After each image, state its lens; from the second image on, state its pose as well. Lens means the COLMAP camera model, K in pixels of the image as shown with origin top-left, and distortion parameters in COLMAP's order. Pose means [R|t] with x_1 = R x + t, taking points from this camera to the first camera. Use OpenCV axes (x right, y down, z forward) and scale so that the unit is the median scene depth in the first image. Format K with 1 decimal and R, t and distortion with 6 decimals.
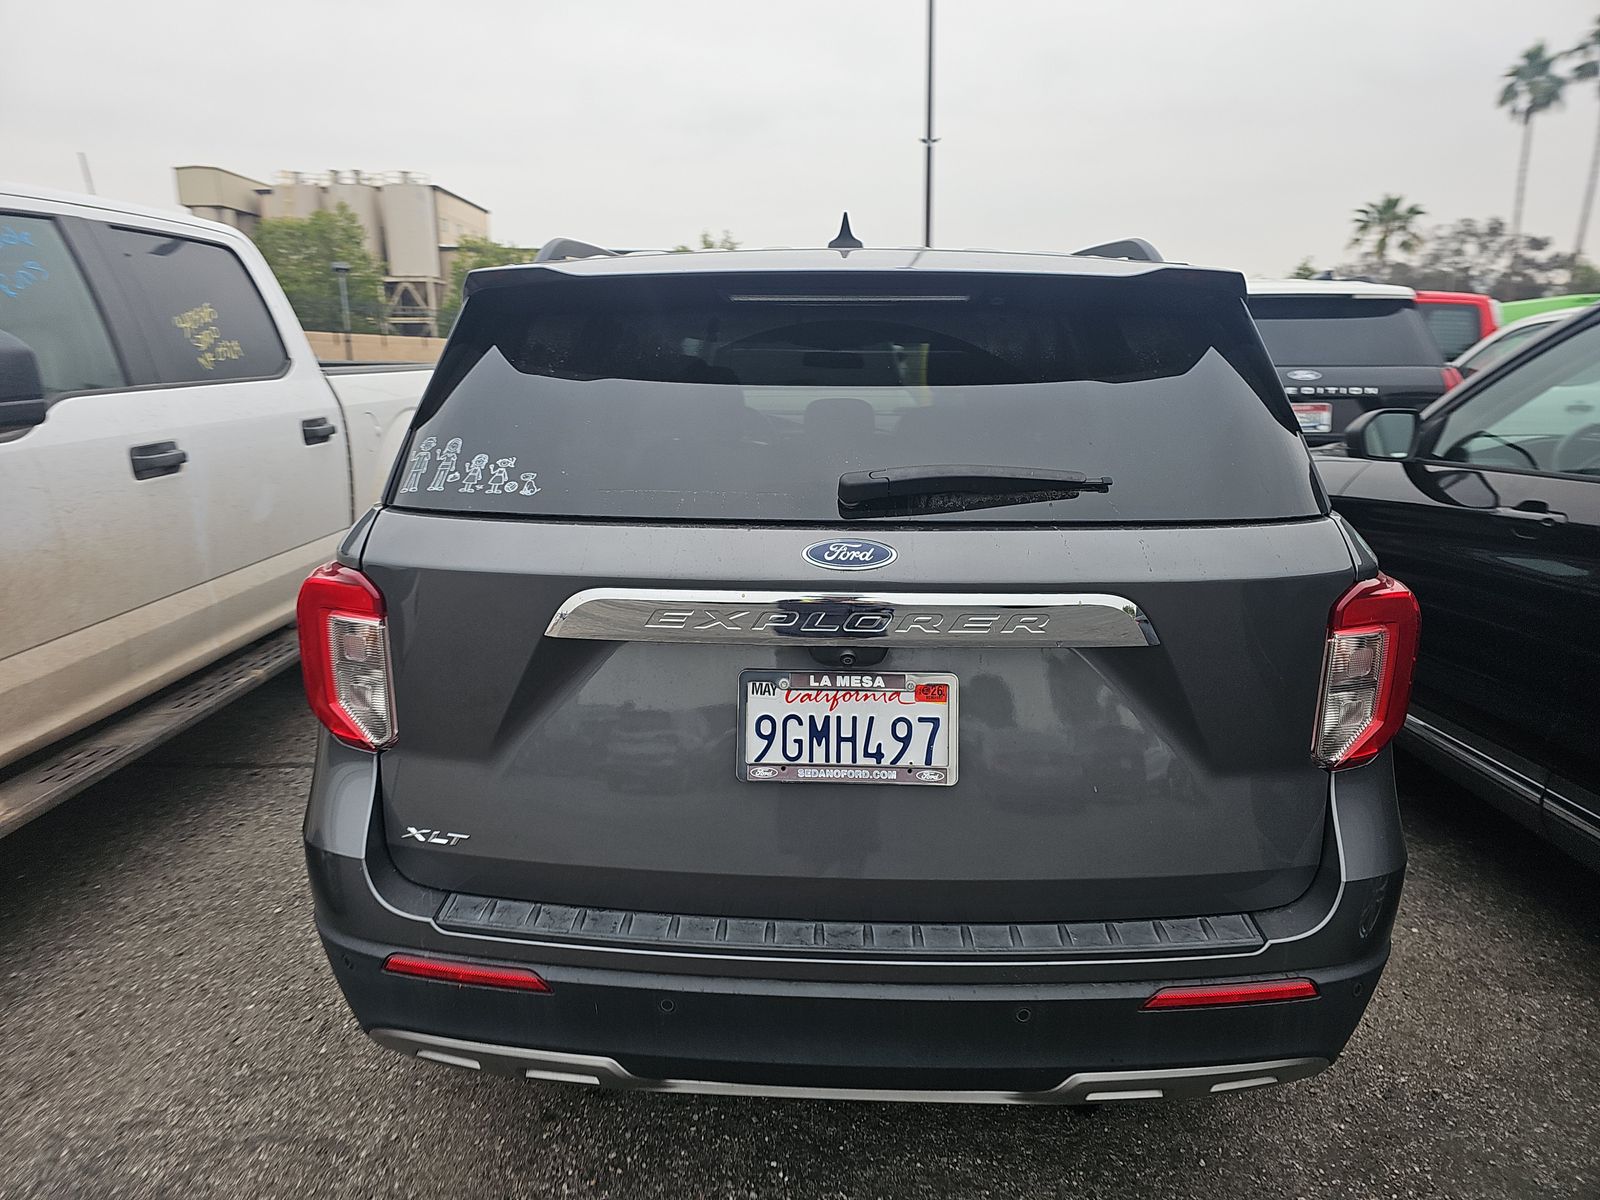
lens RADIAL K [[1085.7, 0, 800.0], [0, 1085.7, 600.0], [0, 0, 1]] dist [0.074590, -0.061024]
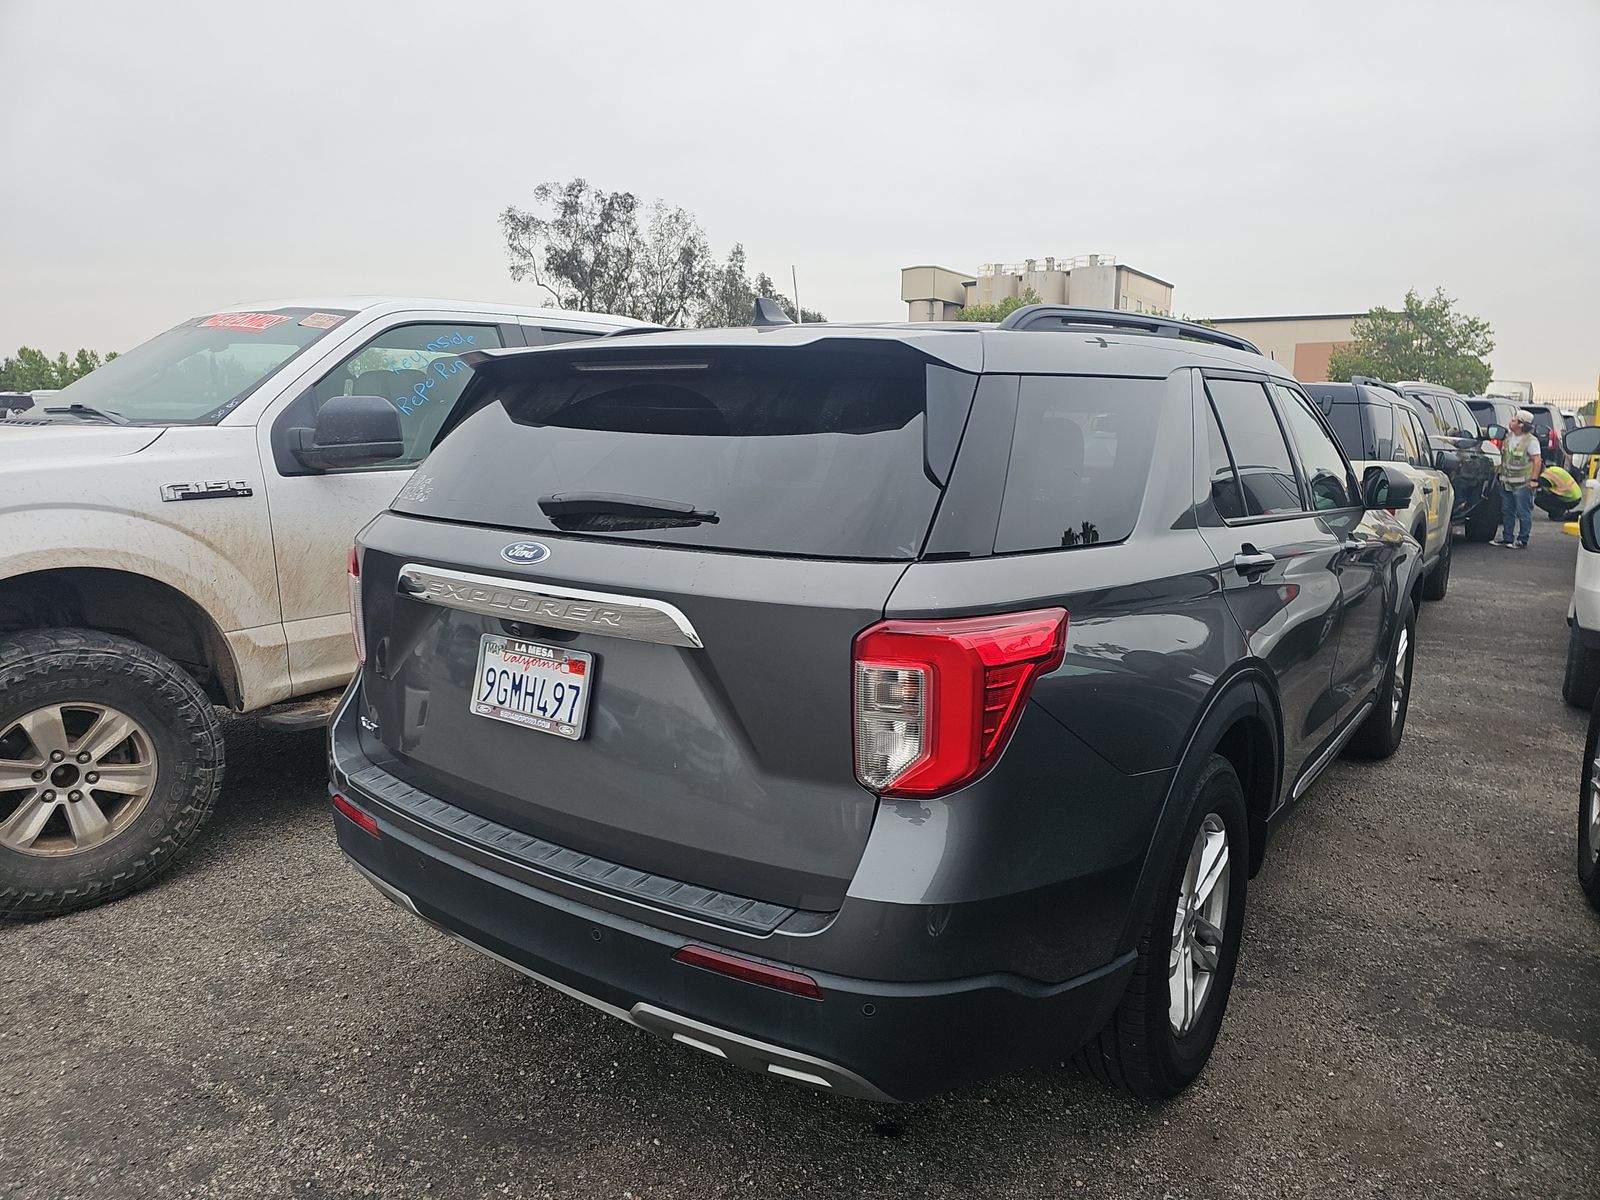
lens RADIAL K [[1085.7, 0, 800.0], [0, 1085.7, 600.0], [0, 0, 1]] dist [0.074590, -0.061024]
pose [[0.827303, 0.099096, -0.552947, 1.039009], [-0.133580, 0.990787, -0.022295, -0.000006], [0.545643, 0.092307, 0.832918, 0.059944]]
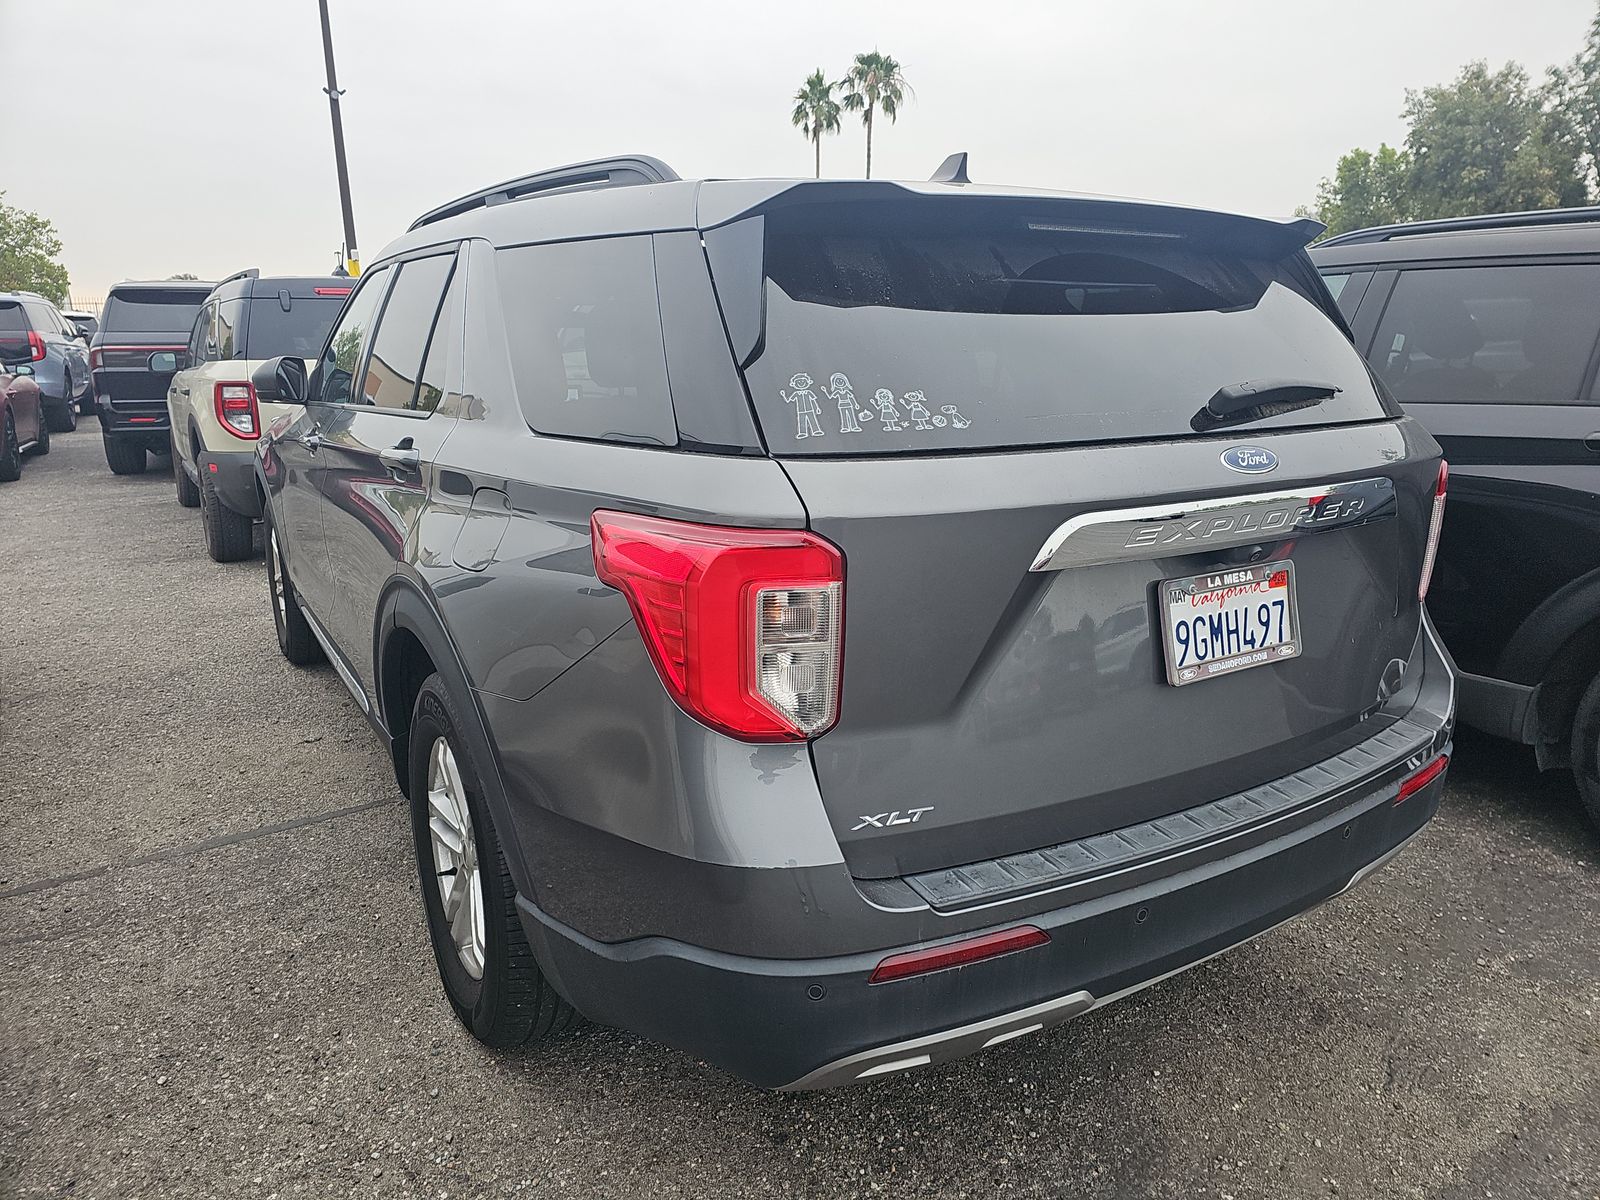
lens RADIAL K [[1085.7, 0, 800.0], [0, 1085.7, 600.0], [0, 0, 1]] dist [0.074590, -0.061024]
pose [[0.822820, -0.138333, 0.551210, -0.921415], [0.129688, 0.990036, 0.054869, -0.020944], [-0.553307, 0.026338, 0.832561, 0.318188]]
